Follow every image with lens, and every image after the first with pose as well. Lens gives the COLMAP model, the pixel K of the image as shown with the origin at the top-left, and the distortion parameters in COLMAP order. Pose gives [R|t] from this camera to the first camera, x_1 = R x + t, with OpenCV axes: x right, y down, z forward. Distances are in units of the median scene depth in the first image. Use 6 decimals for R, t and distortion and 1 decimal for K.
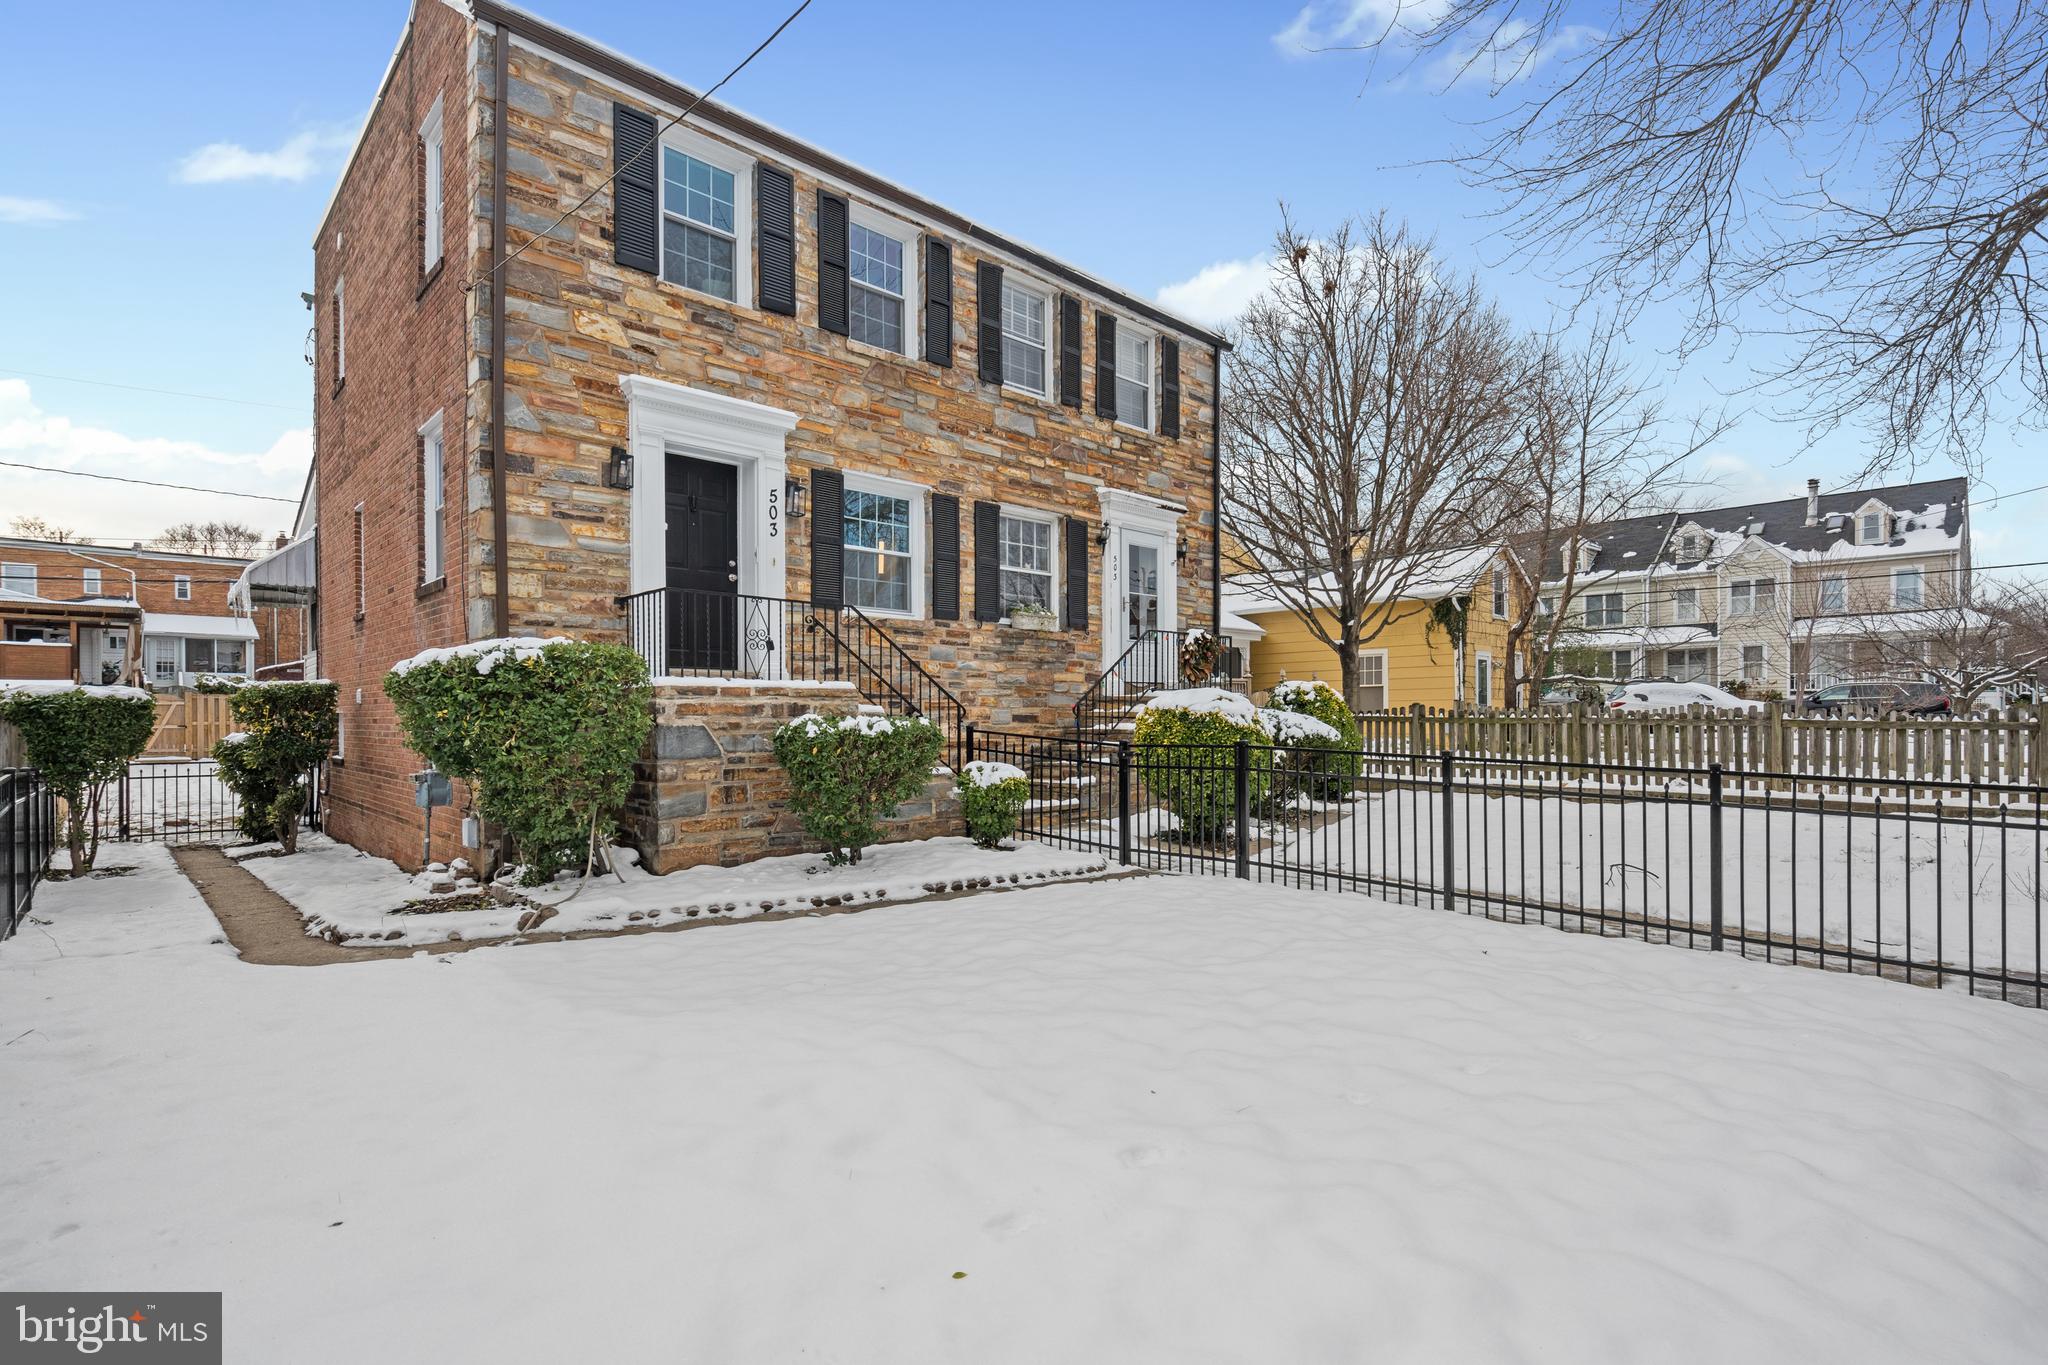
lens RADIAL K [[944.0, 0, 1034.3], [0, 944.0, 737.9], [0, 0, 1]] dist [-0.004652, 0.003685]
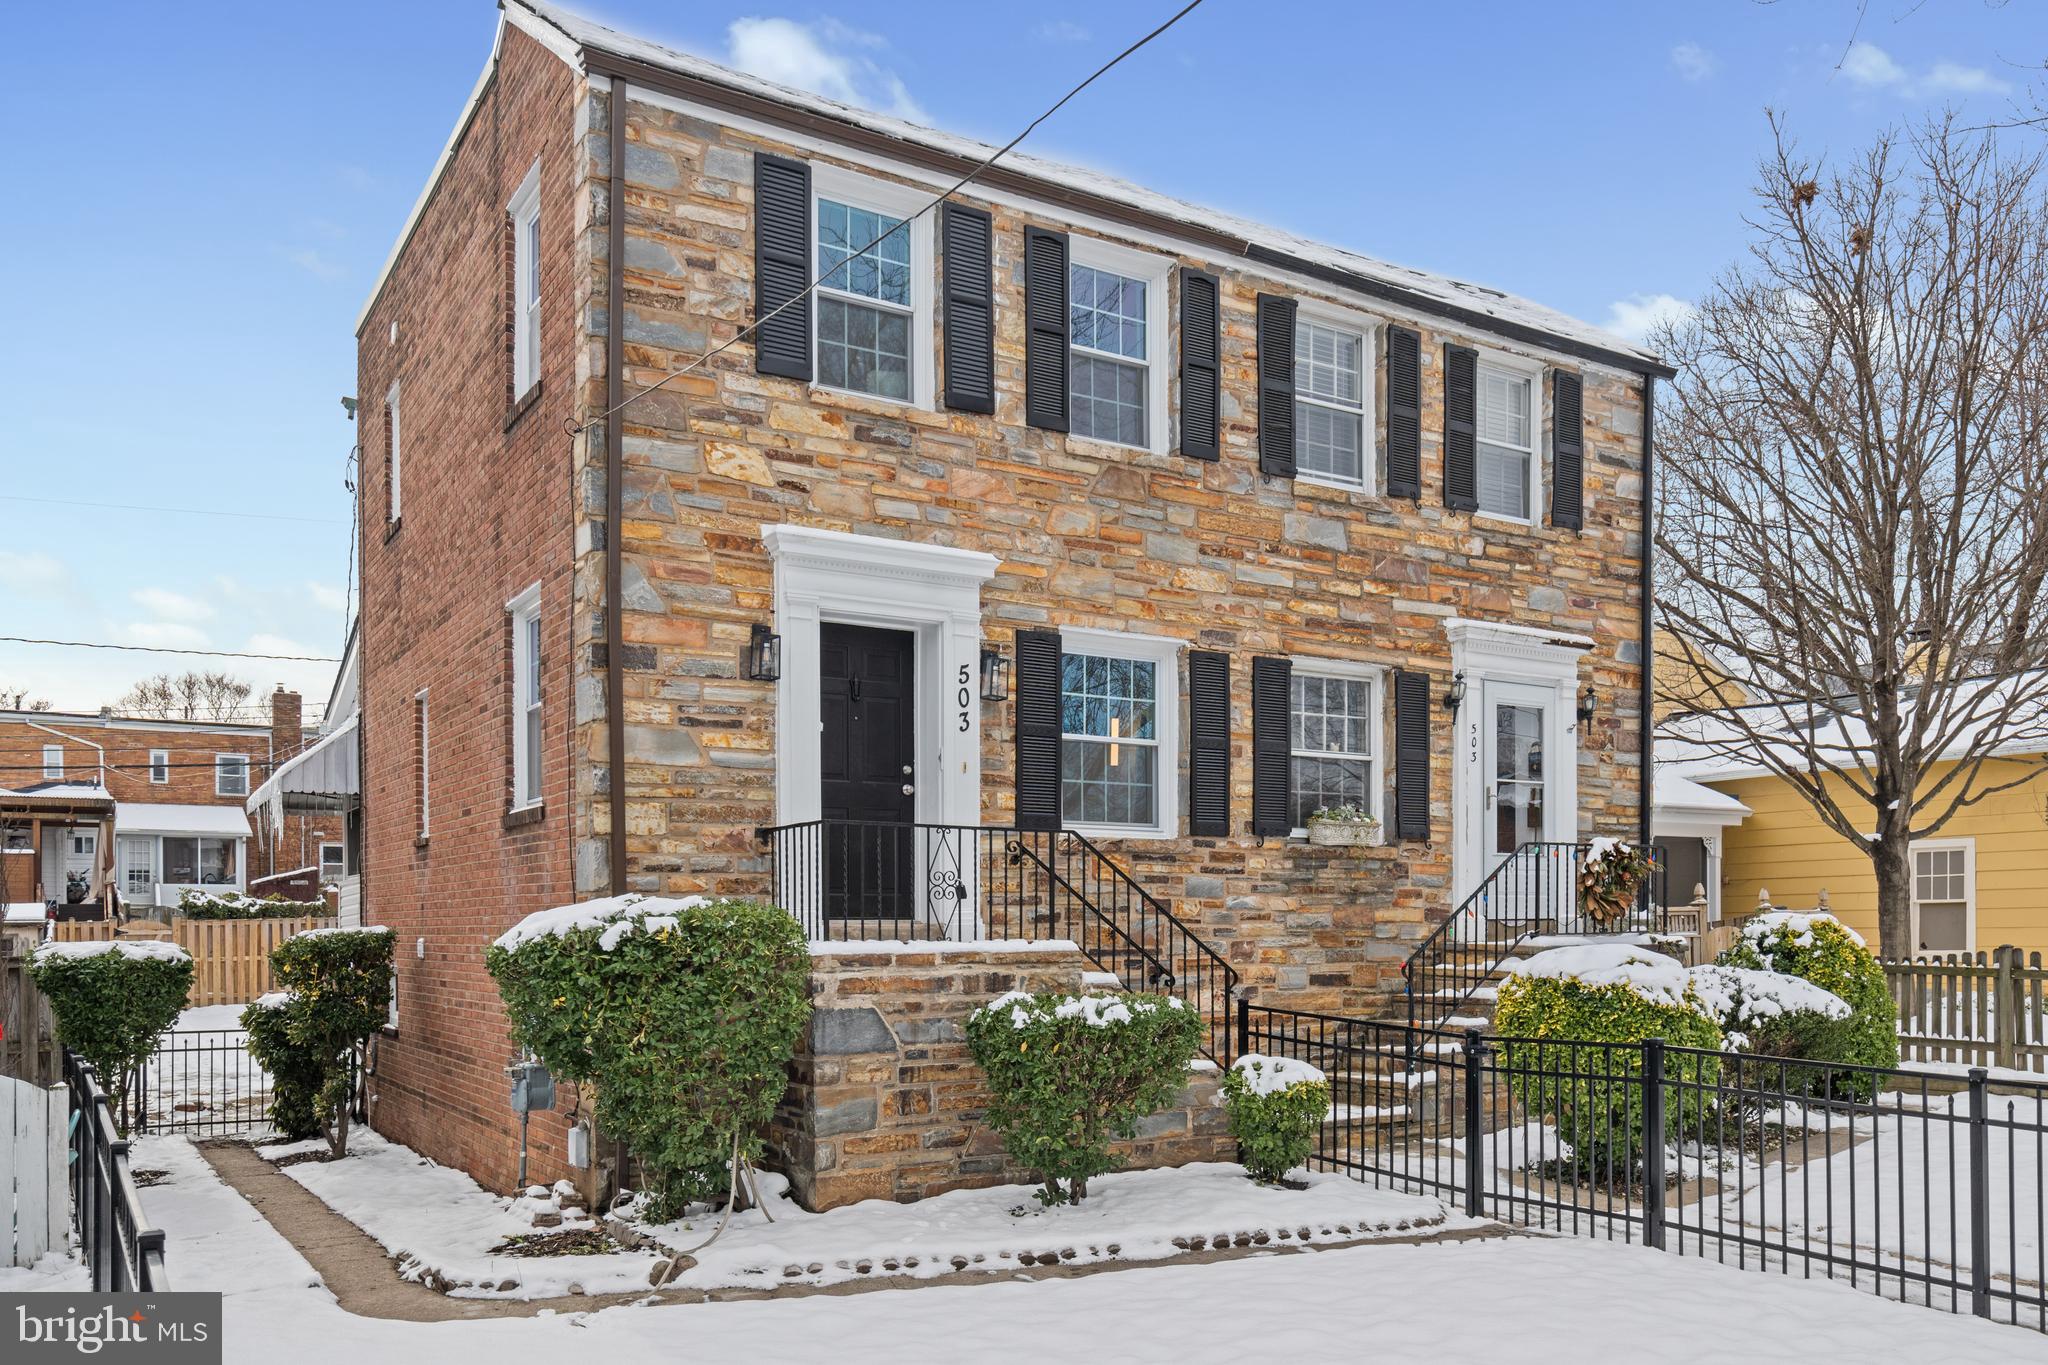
lens RADIAL K [[1536.5, 0, 1052.2], [0, 1536.5, 967.7], [0, 0, 1]] dist [0.011687, 0.002438]
pose [[0.980125, 0.002183, -0.198367, 0.014400], [-0.001840, 0.999996, 0.001913, -0.033399], [0.198370, -0.001510, 0.980126, -0.097250]]
